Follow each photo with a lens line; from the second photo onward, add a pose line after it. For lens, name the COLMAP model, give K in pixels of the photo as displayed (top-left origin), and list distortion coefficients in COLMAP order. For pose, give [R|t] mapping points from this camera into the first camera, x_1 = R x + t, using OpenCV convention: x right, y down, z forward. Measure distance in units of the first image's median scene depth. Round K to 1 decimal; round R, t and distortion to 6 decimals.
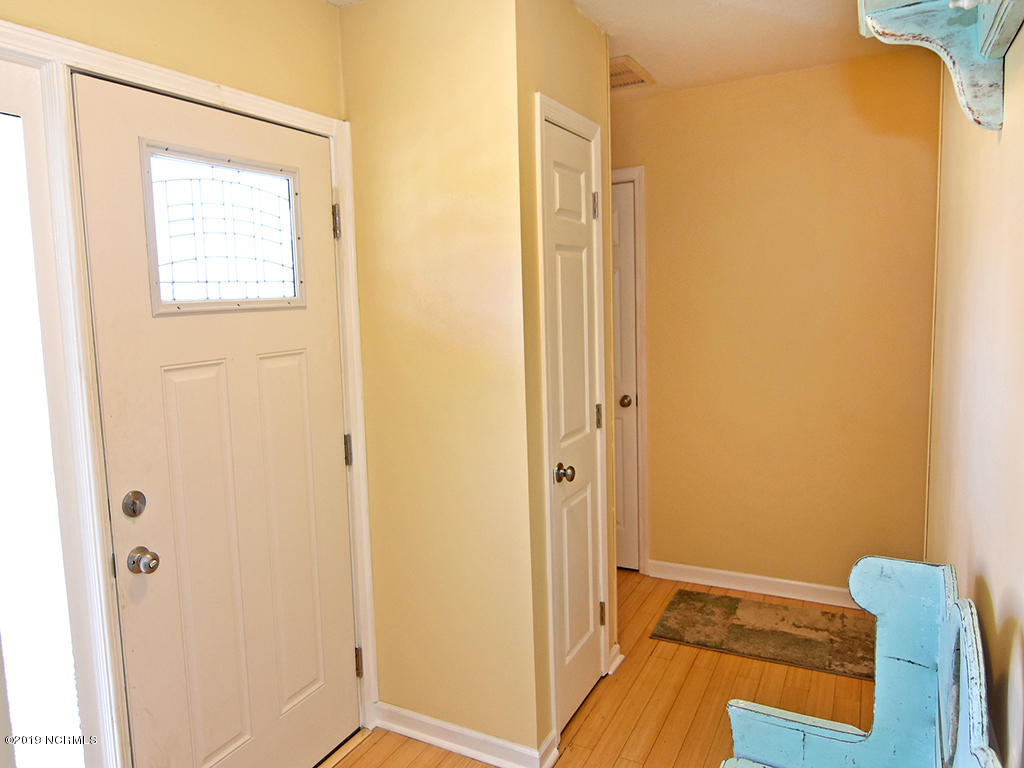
lens RADIAL K [[676.6, 0, 508.0], [0, 676.6, 378.2], [0, 0, 1]] dist [-0.005002, -0.005720]
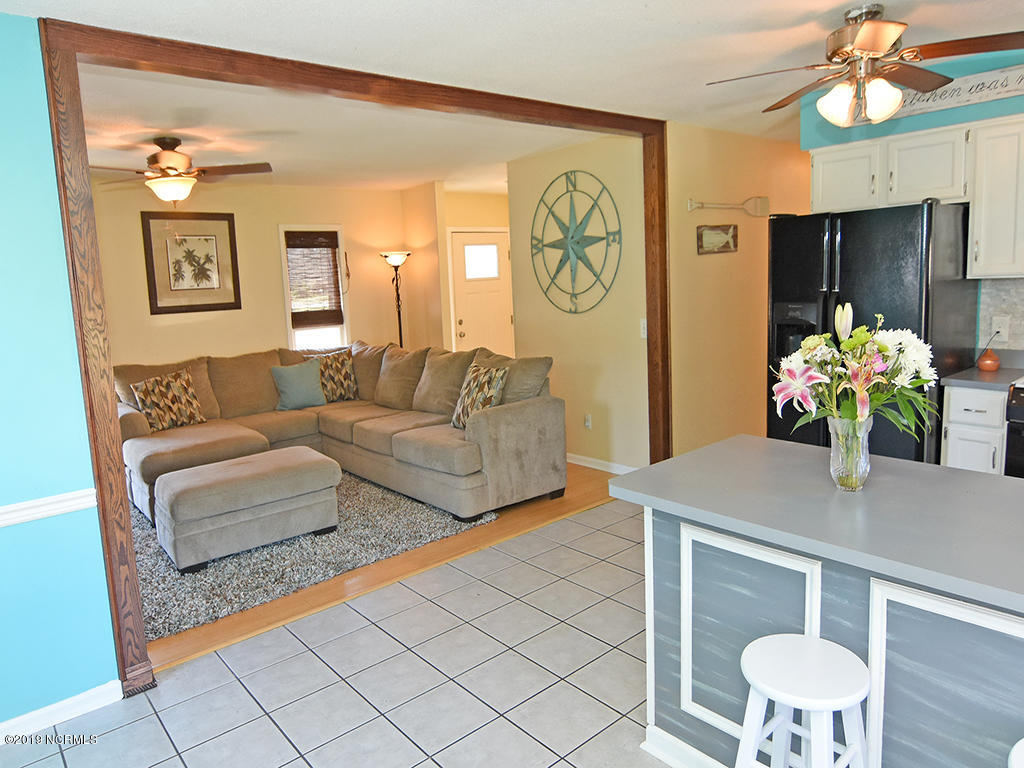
lens RADIAL K [[690.5, 0, 510.7], [0, 690.5, 358.8], [0, 0, 1]] dist [-0.005812, -0.002649]
pose [[0.932700, 0.033319, -0.359110, 1.127281], [-0.025414, 0.999320, 0.026712, 0.228235], [0.359756, -0.015788, 0.932913, -2.518717]]
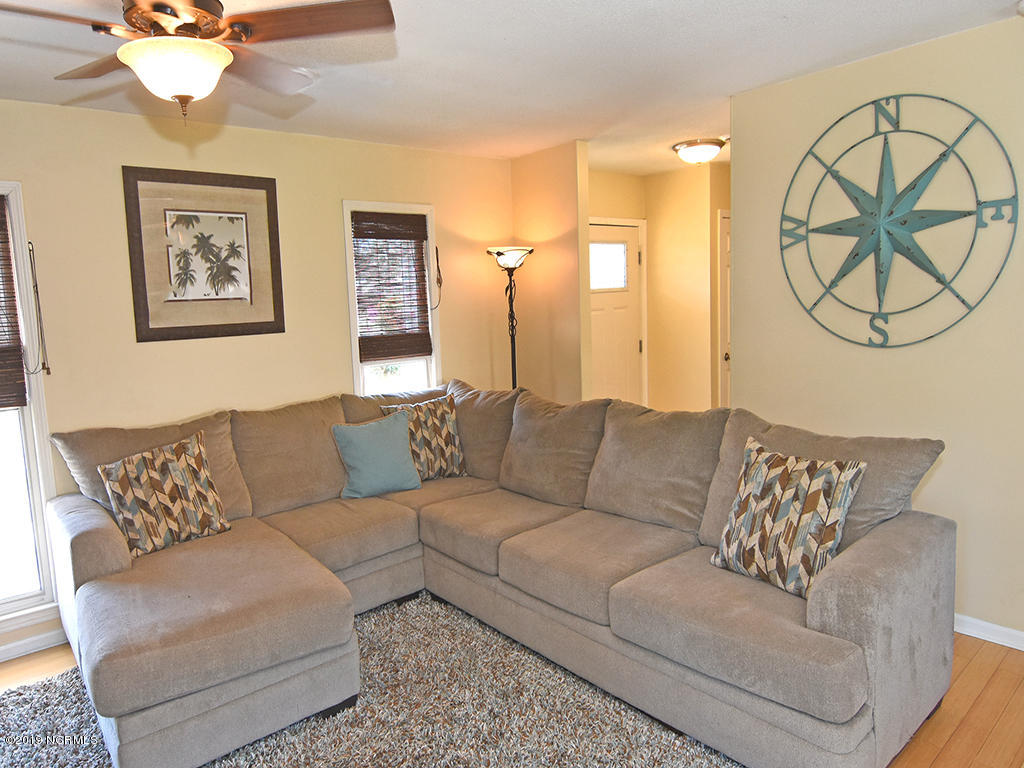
lens RADIAL K [[674.6, 0, 509.0], [0, 674.6, 359.8], [0, 0, 1]] dist [0.004704, -0.001160]
pose [[0.937577, 0.033214, -0.346187, 0.194974], [-0.032987, 0.999434, 0.006550, 0.167340], [0.346209, 0.005279, 0.938143, -1.679448]]
